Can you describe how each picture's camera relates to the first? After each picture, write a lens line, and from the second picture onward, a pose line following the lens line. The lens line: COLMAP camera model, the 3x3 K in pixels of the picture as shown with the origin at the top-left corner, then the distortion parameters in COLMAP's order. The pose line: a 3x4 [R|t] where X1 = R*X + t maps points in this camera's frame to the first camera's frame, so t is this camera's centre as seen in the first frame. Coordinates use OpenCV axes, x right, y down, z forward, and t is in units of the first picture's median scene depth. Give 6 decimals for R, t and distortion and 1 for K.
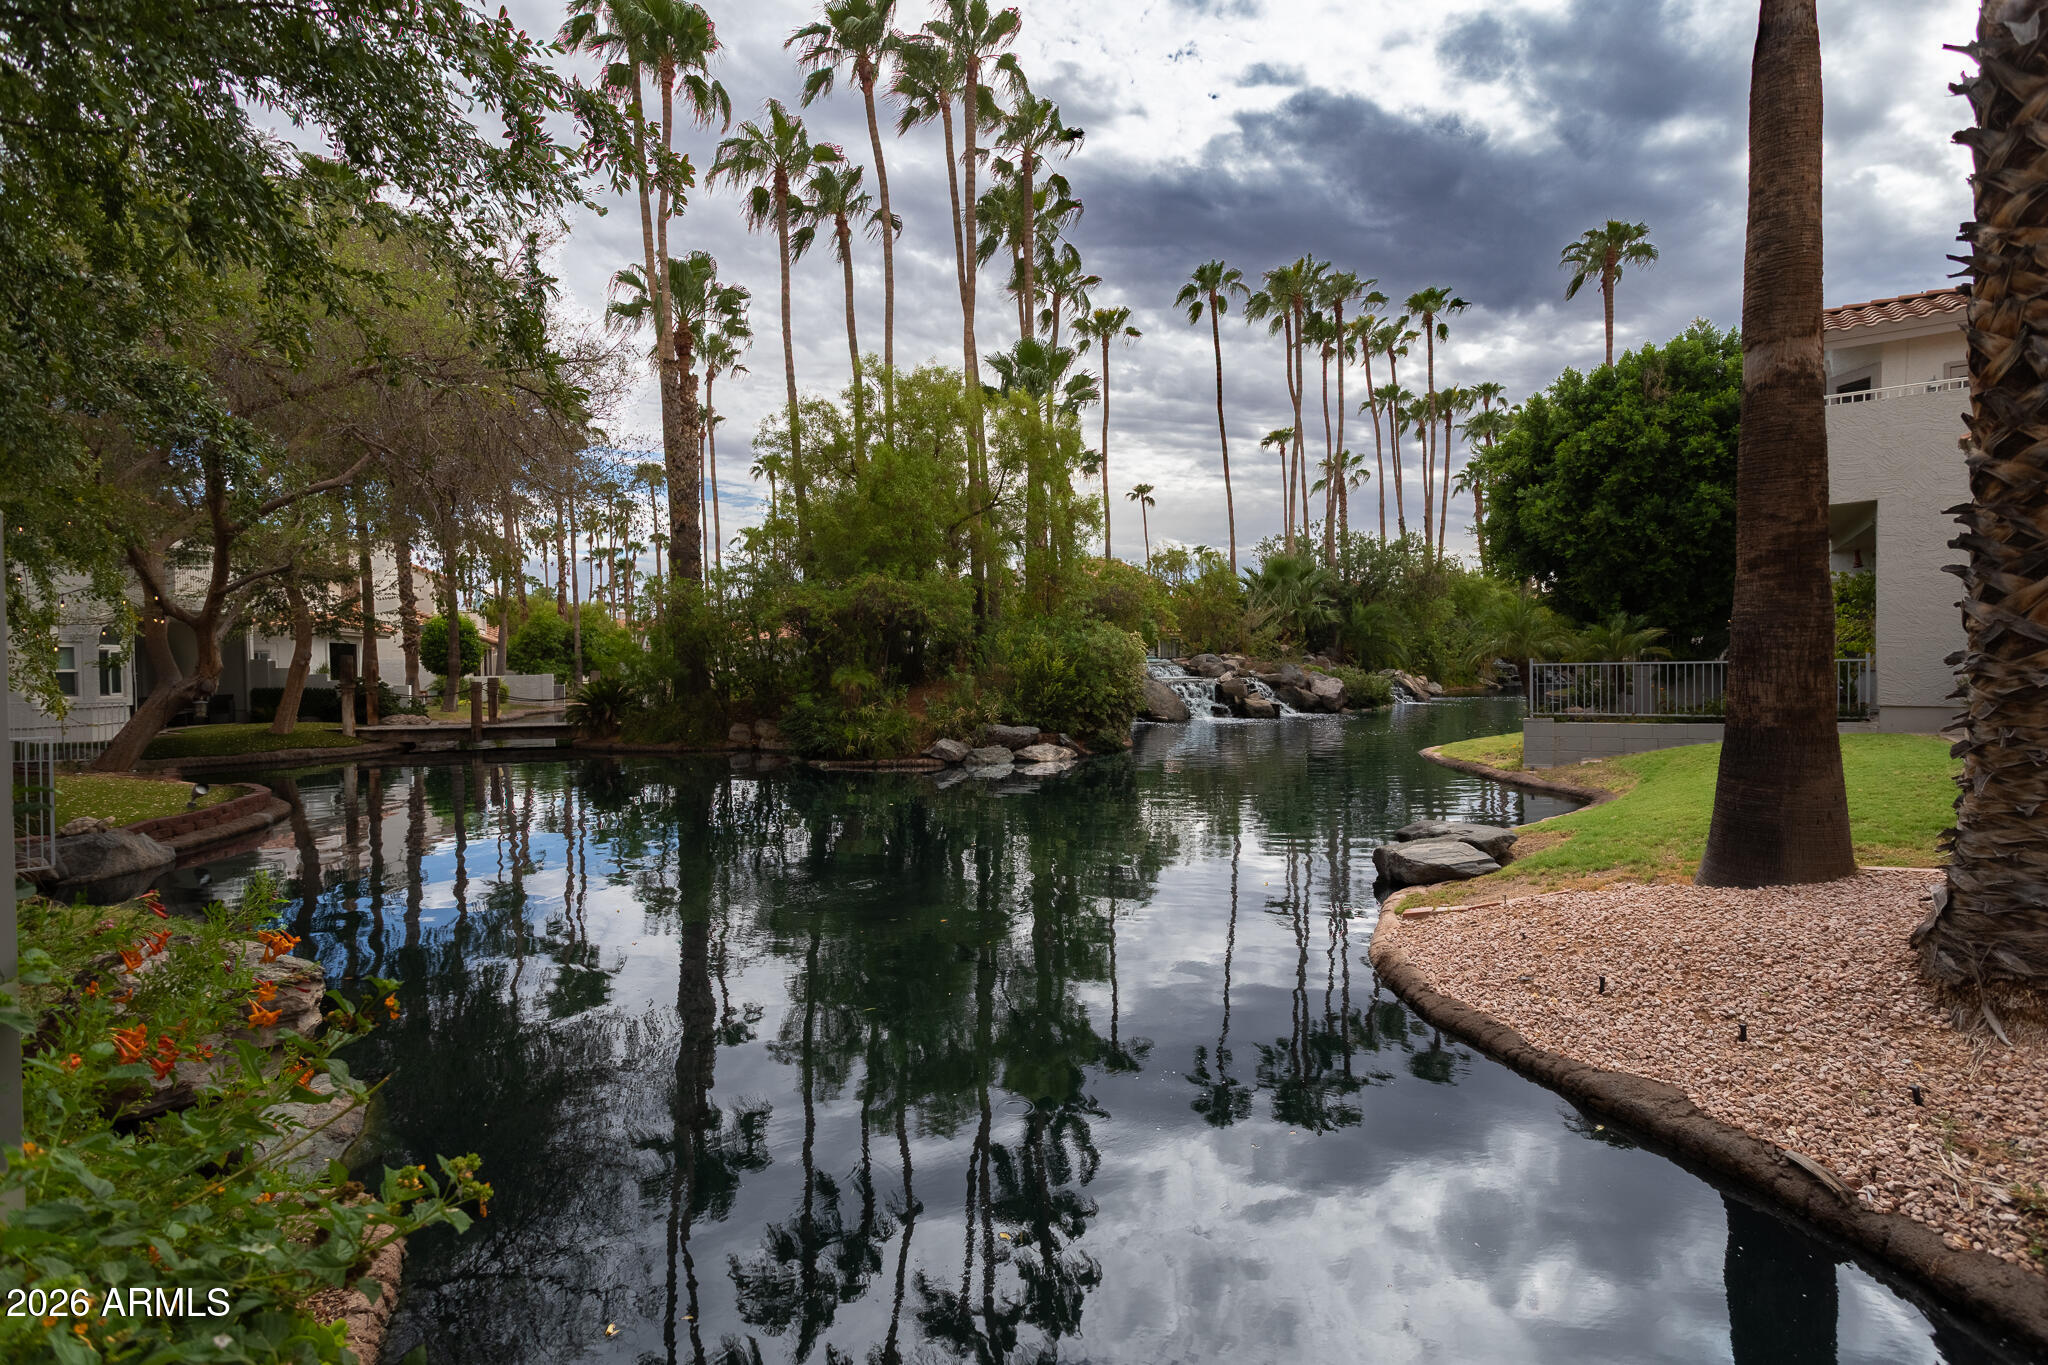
lens RADIAL K [[970.3, 0, 1022.8], [0, 970.3, 683.4], [0, 0, 1]] dist [0.002516, -0.000152]
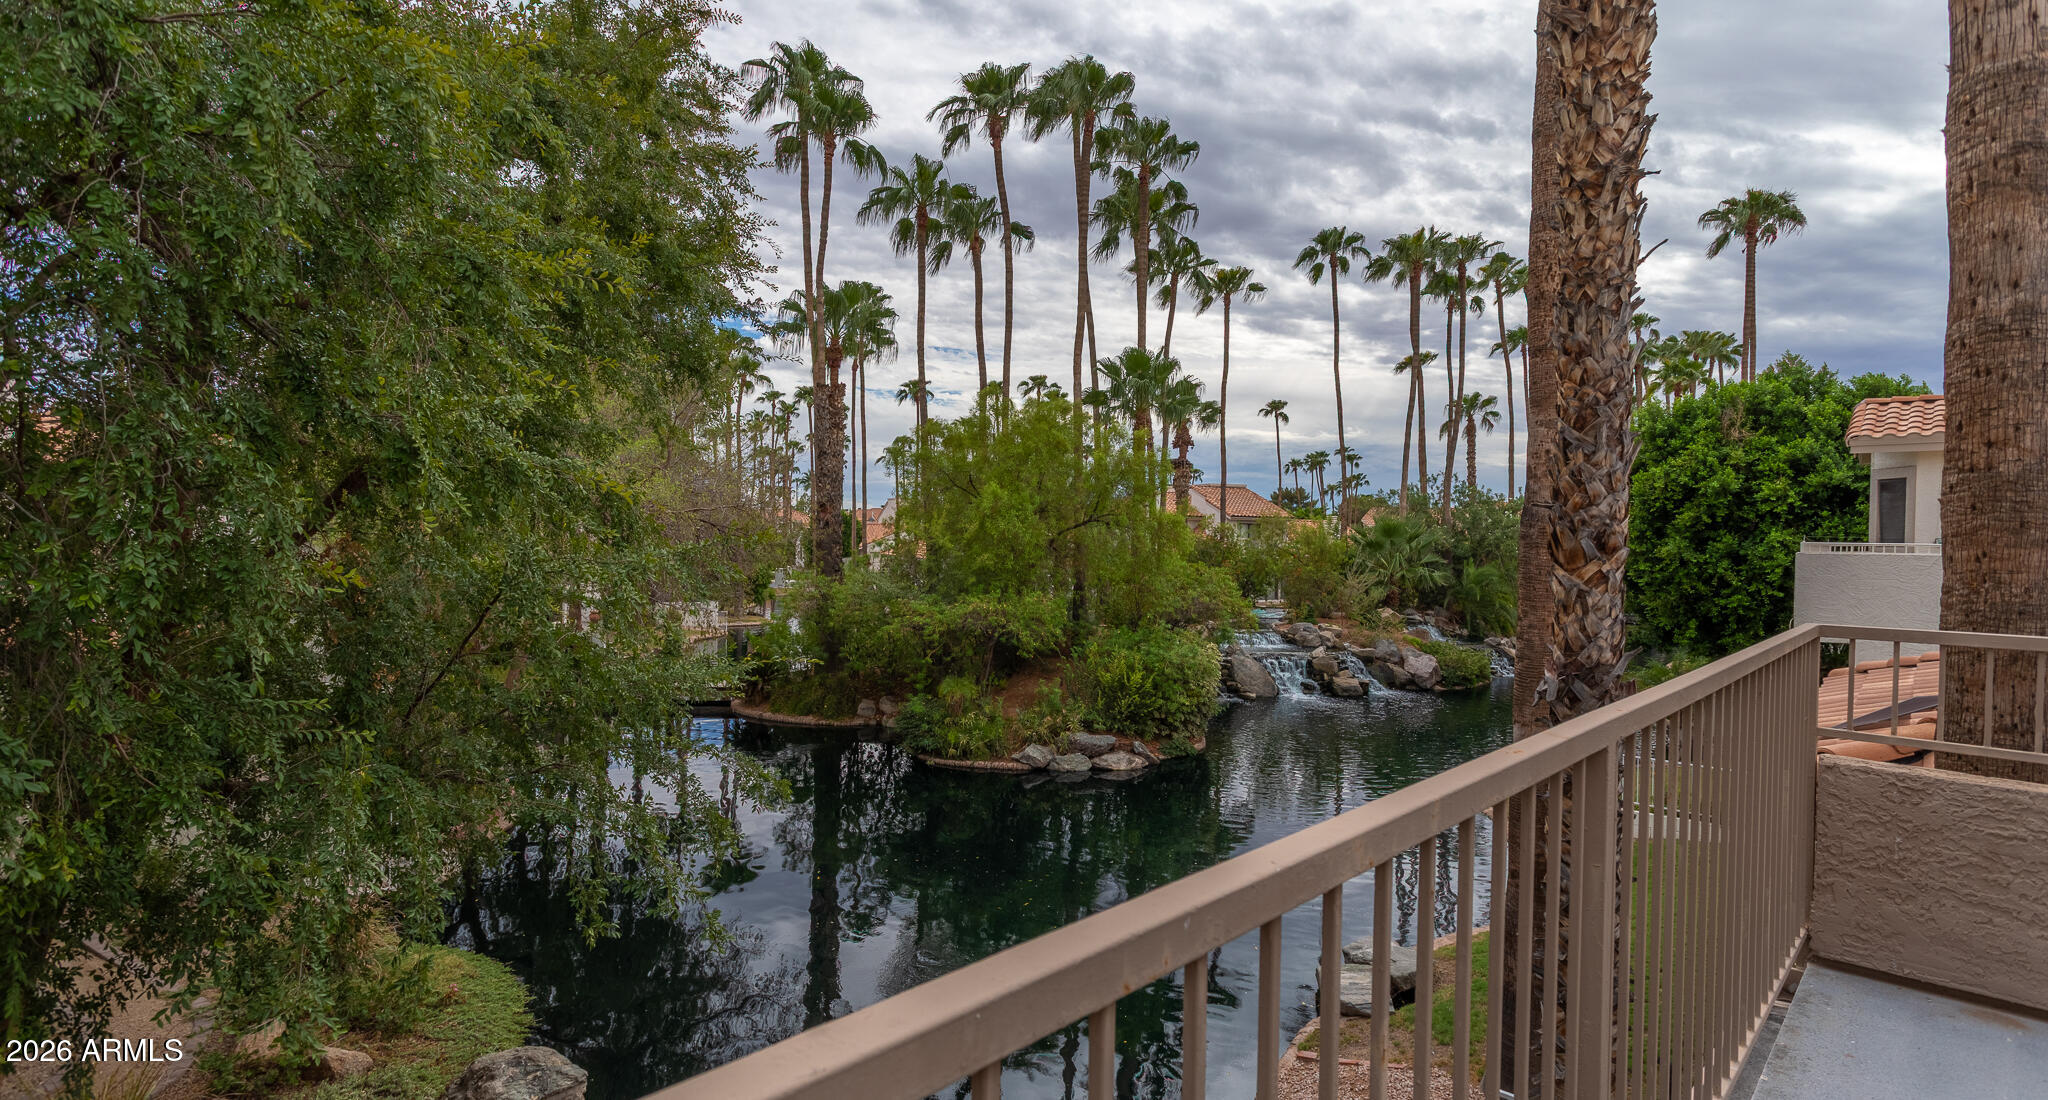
lens RADIAL K [[965.4, 0, 1020.6], [0, 965.4, 546.5], [0, 0, 1]] dist [0.005393, 0.001153]
pose [[0.988763, 0.034370, -0.145484, 0.040088], [-0.036905, 0.999210, -0.014756, -0.099030], [0.144861, 0.019959, 0.989251, -0.093994]]
